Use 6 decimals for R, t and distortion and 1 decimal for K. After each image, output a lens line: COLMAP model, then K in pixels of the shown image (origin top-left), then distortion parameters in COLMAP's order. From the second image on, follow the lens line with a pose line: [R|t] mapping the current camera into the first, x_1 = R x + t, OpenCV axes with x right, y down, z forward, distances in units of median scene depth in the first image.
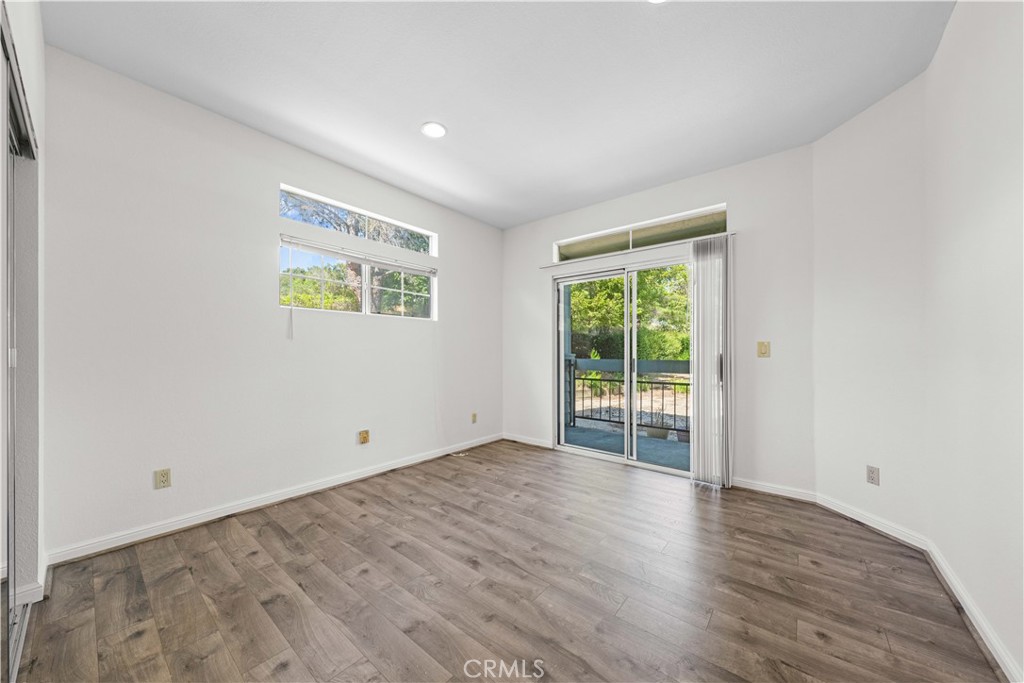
lens RADIAL K [[353.5, 0, 518.9], [0, 353.5, 345.4], [0, 0, 1]] dist [0.000260, 0.000430]
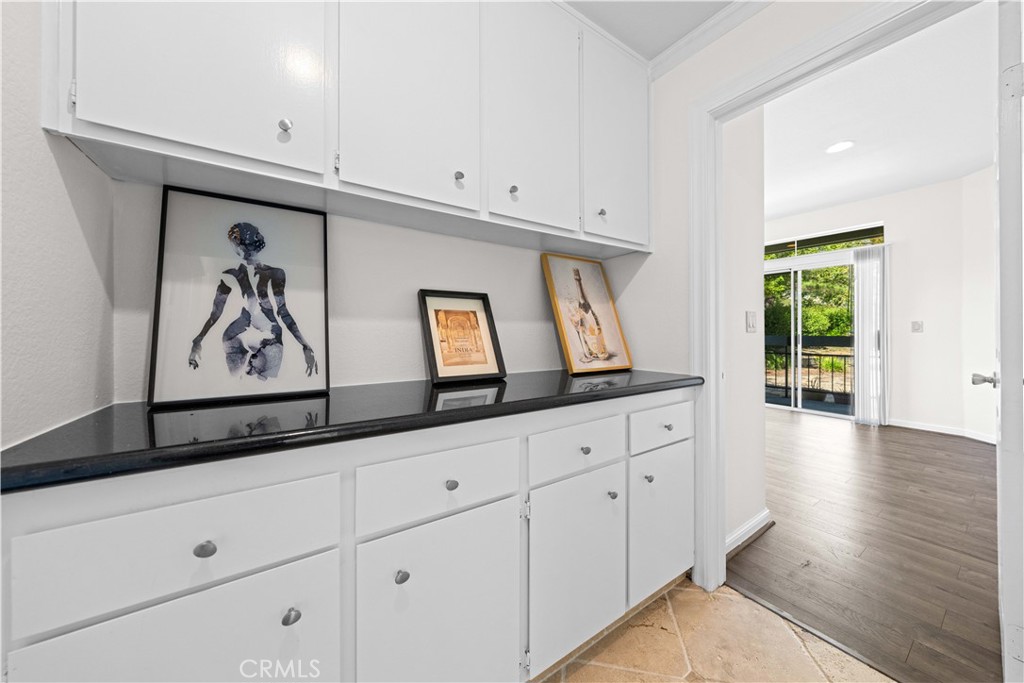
lens RADIAL K [[353.5, 0, 516.1], [0, 353.5, 334.1], [0, 0, 1]] dist [0.000260, 0.000430]
pose [[0.958954, -0.013125, -0.283258, -0.389982], [0.020025, 0.999569, 0.021478, -0.019481], [0.282854, -0.026269, 0.958803, -0.716512]]
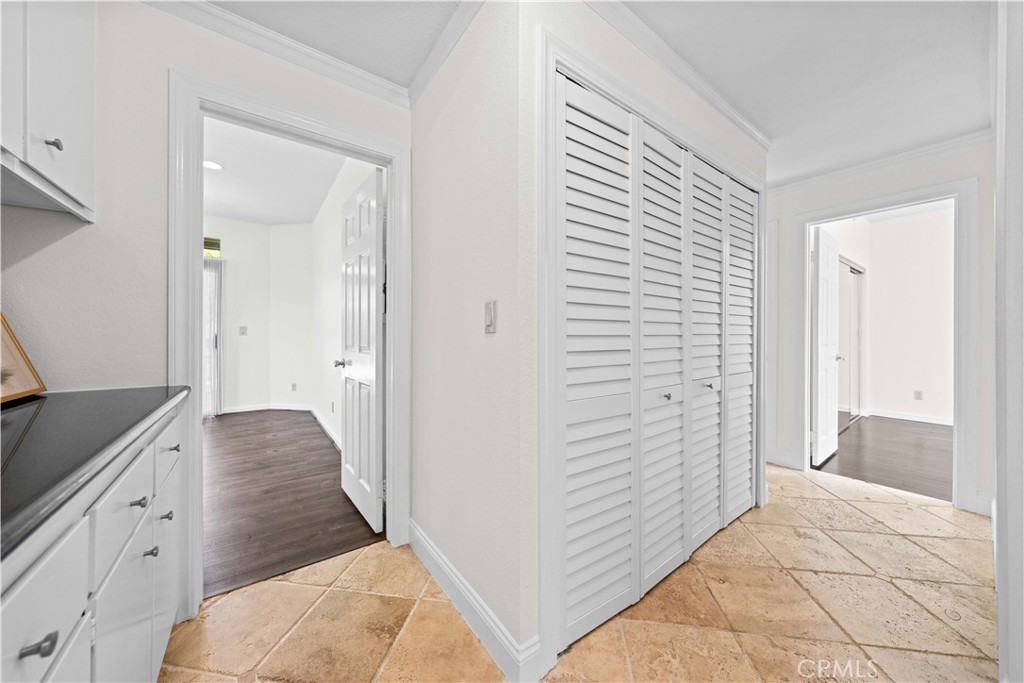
lens RADIAL K [[353.5, 0, 512.8], [0, 353.5, 340.3], [0, 0, 1]] dist [0.000260, 0.000430]
pose [[0.240373, -0.023817, 0.970388, -0.637734], [-0.023262, 0.999270, 0.030288, -0.023734], [-0.970402, -0.029854, 0.239643, -0.665959]]
